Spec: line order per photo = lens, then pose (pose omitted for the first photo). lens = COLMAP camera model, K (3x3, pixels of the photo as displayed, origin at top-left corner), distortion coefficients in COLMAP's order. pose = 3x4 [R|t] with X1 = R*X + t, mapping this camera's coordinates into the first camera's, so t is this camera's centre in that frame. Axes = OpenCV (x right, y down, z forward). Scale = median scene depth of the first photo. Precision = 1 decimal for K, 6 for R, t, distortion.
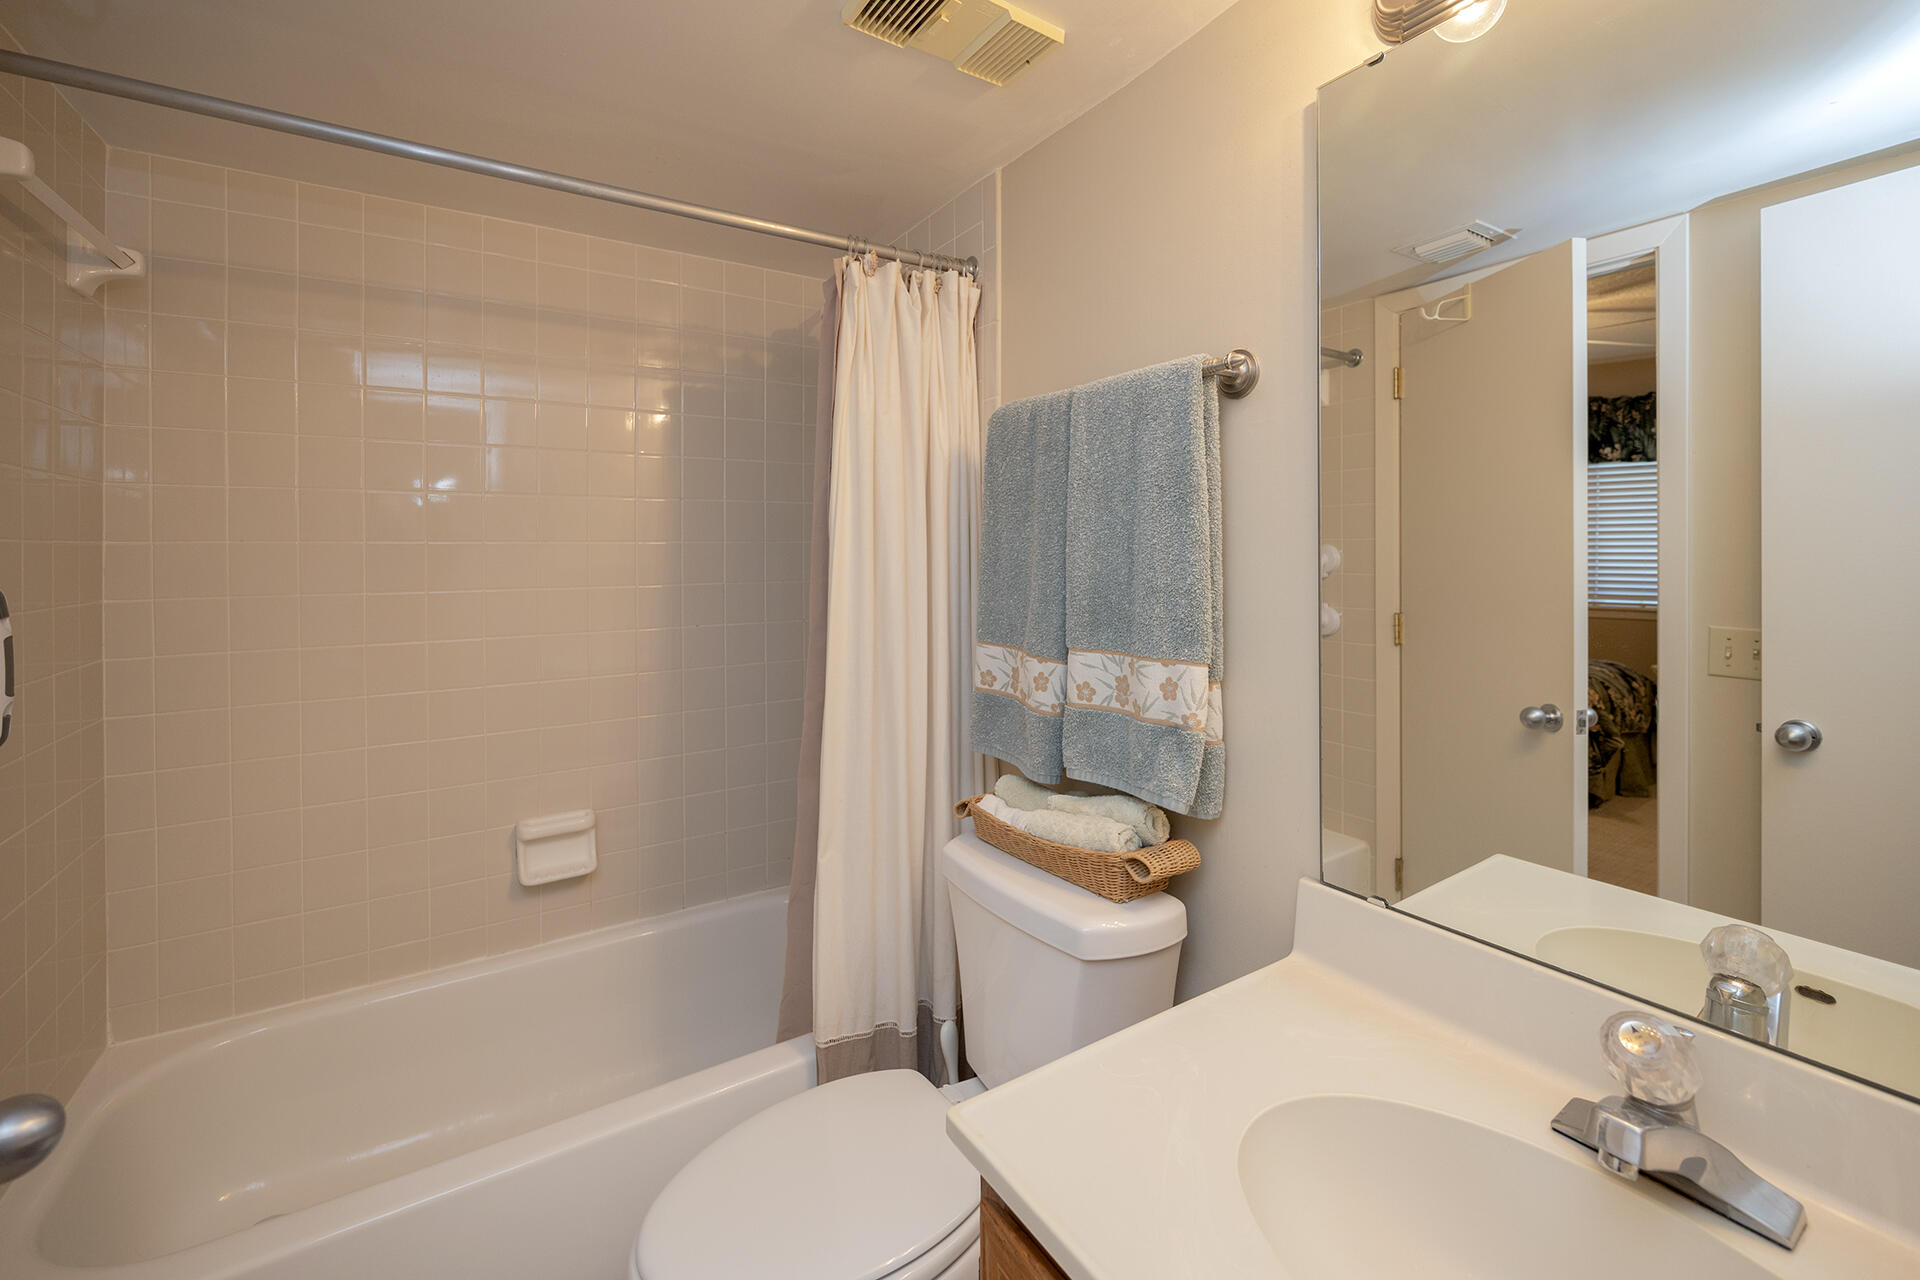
lens RADIAL K [[799.8, 0, 959.1], [0, 799.8, 544.9], [0, 0, 1]] dist [-0.001317, -0.000020]
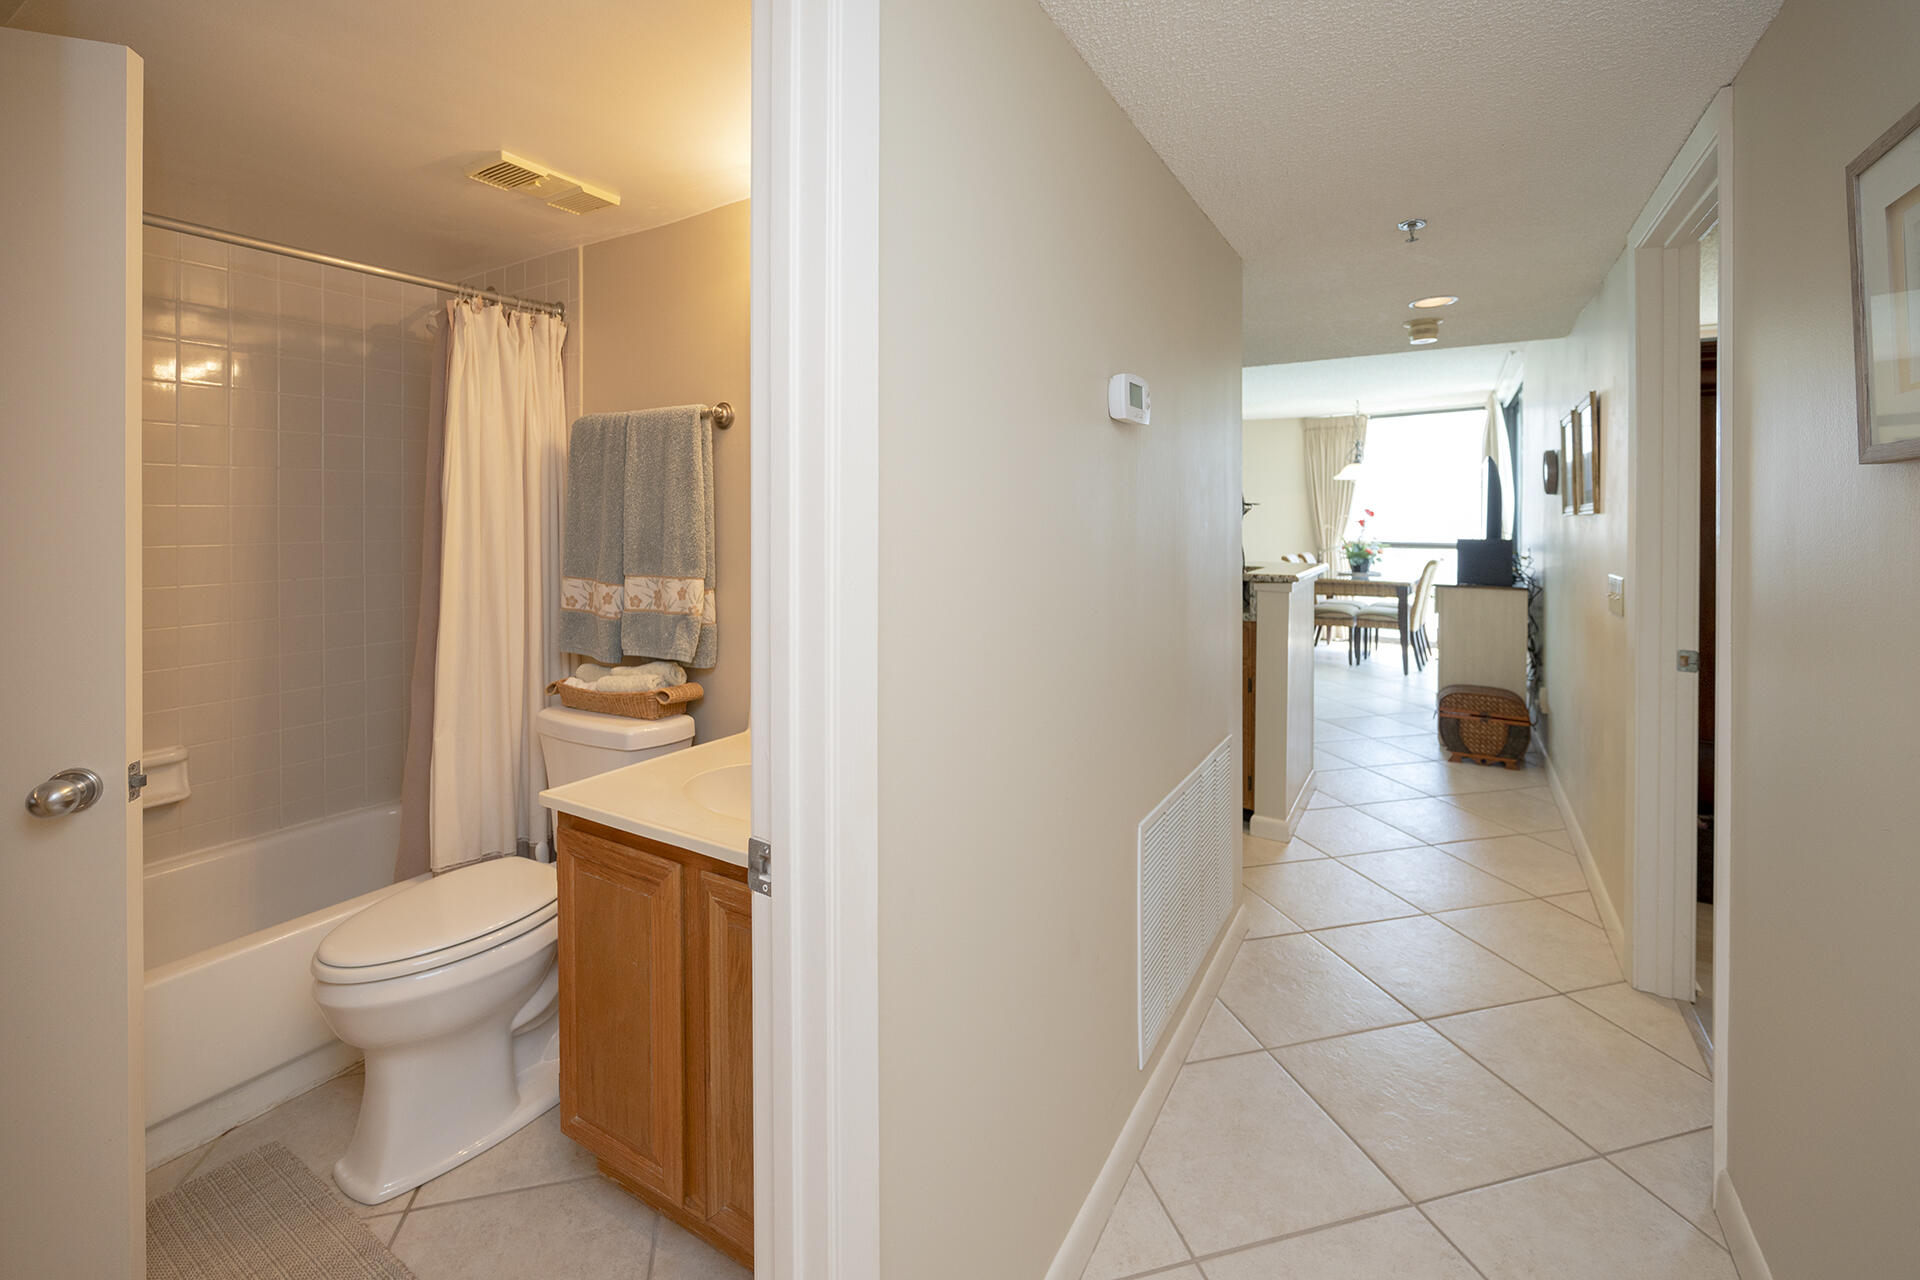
lens RADIAL K [[793.6, 0, 965.1], [0, 793.6, 535.0], [0, 0, 1]] dist [-0.008543, 0.000073]
pose [[0.890476, -0.001326, 0.455028, 0.020456], [-0.010831, 0.999651, 0.024110, 0.001773], [-0.454901, -0.026398, 0.890151, -0.706975]]
